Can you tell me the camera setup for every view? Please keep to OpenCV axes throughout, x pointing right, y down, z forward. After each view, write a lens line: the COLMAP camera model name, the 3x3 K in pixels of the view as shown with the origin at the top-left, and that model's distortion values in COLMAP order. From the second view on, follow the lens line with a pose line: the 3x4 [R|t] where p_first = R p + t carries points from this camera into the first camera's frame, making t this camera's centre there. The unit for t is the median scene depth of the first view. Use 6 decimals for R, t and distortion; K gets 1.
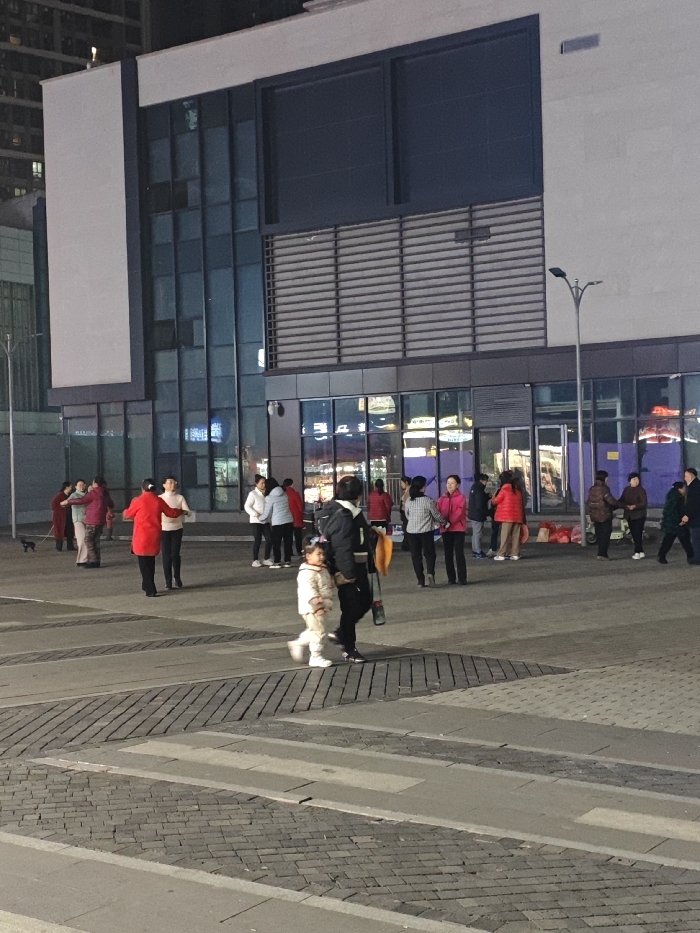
lens RADIAL K [[1373.6, 0, 349.8], [0, 1373.6, 470.4], [0, 0, 1]] dist [0.035334, 0.000000]
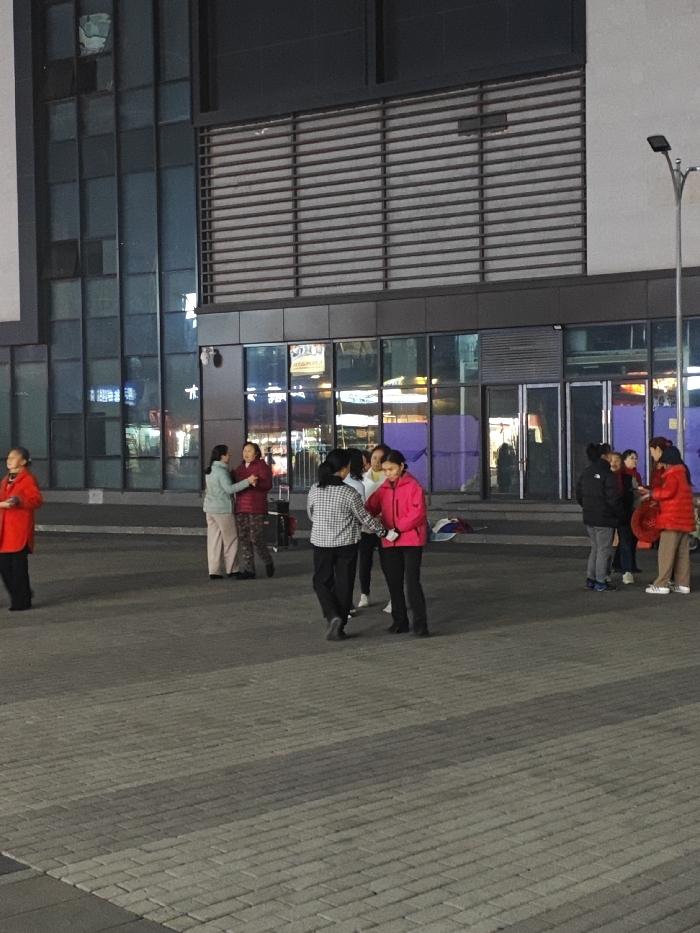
lens RADIAL K [[1373.6, 0, 342.6], [0, 1373.6, 459.9], [0, 0, 1]] dist [0.035334, 0.000000]
pose [[0.998188, 0.012211, 0.058924, -0.025342], [-0.013083, 0.999810, 0.014436, -0.000016], [-0.058737, -0.015180, 0.998158, 0.236365]]
